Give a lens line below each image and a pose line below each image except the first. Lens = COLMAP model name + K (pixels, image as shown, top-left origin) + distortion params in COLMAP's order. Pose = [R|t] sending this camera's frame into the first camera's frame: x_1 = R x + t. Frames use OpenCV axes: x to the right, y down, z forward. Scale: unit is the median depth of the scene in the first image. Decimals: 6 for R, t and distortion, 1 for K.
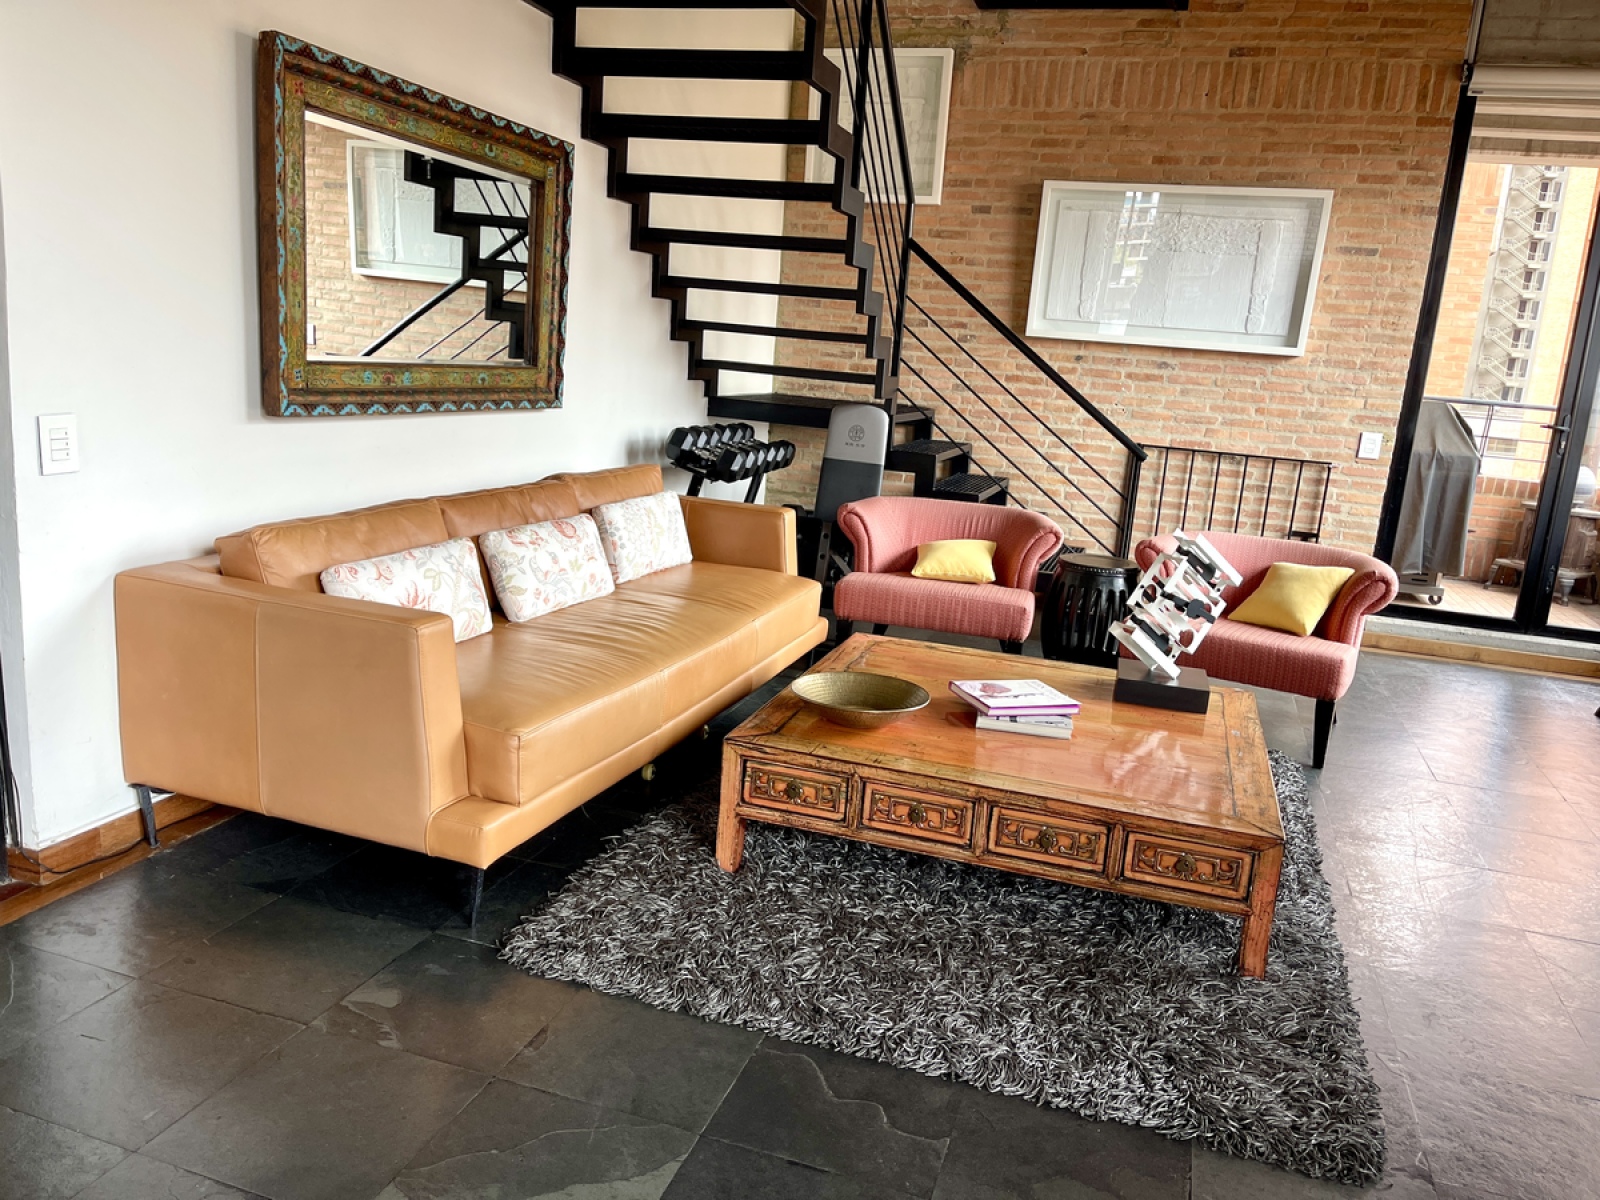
lens RADIAL K [[1206.7, 0, 799.6], [0, 1206.7, 606.2], [0, 0, 1]] dist [0.040493, -0.024893]
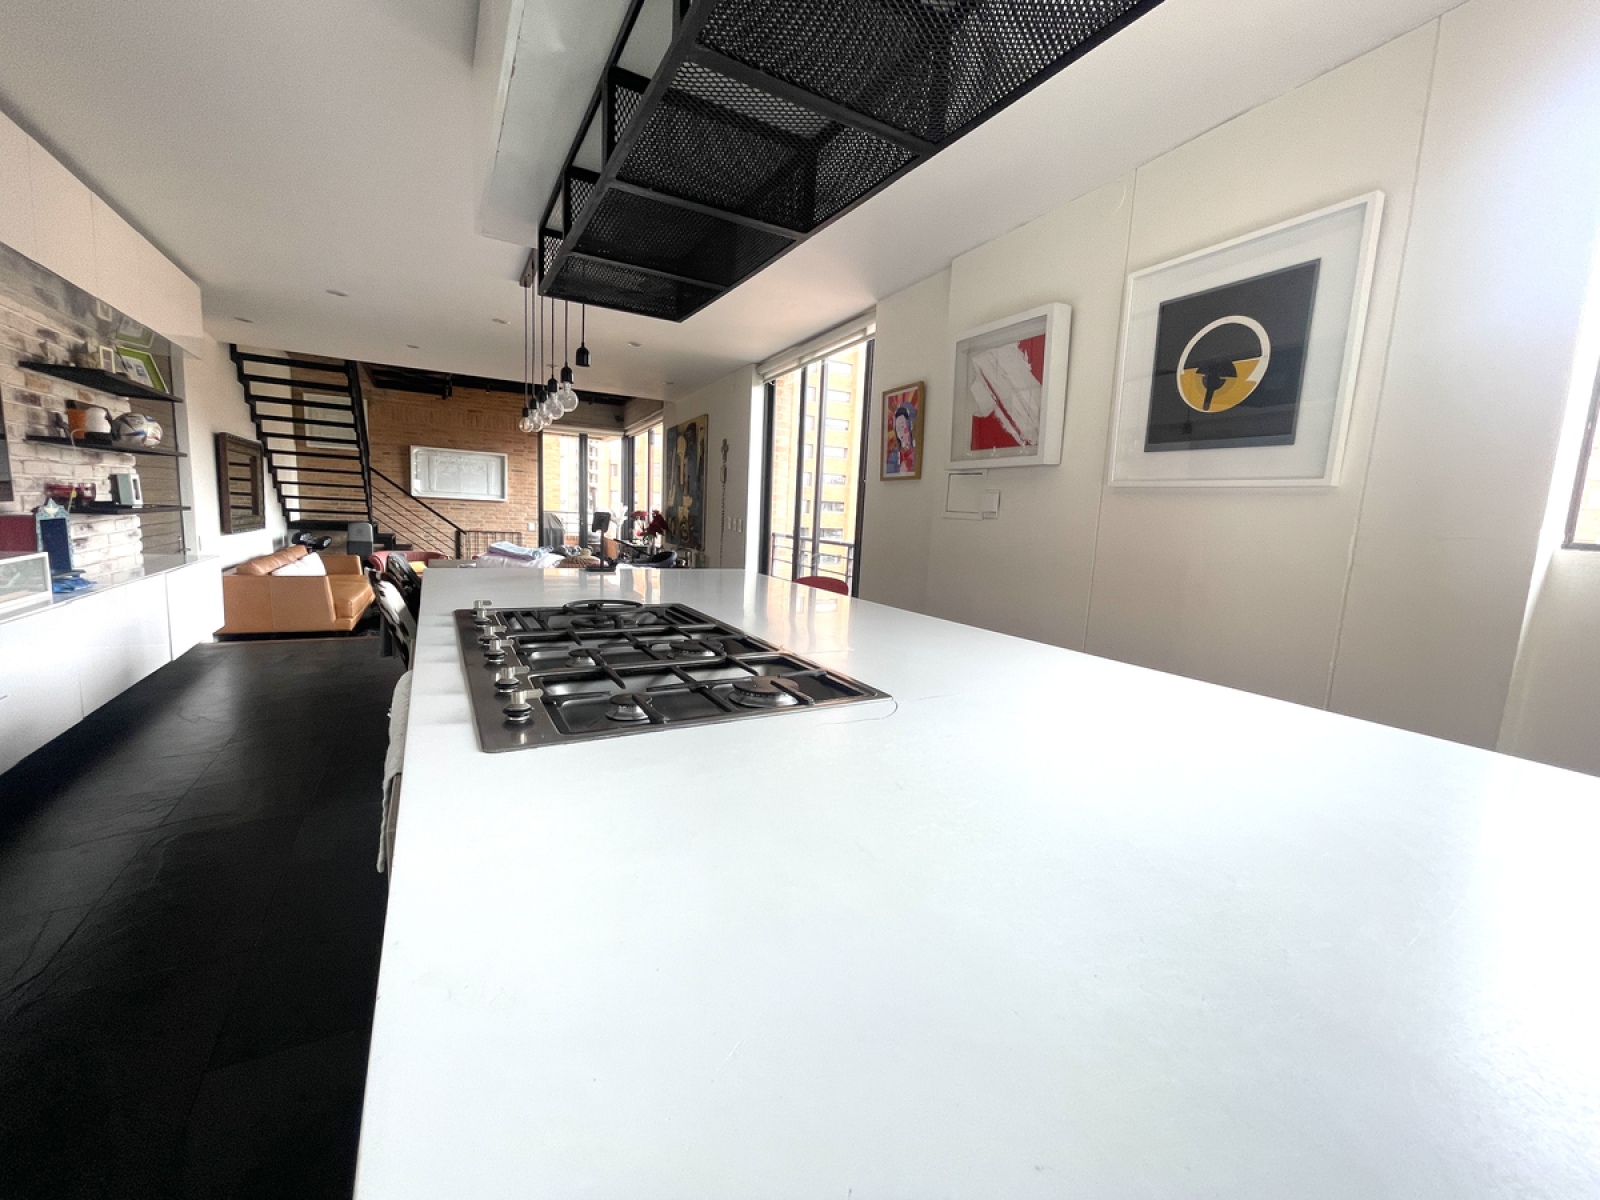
lens RADIAL K [[642.7, 0, 807.5], [0, 642.7, 599.2], [0, 0, 1]] dist [-0.001387, -0.000531]
pose [[0.667929, -0.138690, 0.731188, -0.370370], [0.158355, 0.986469, 0.042456, 0.118605], [-0.727183, 0.087430, 0.680853, -0.796170]]
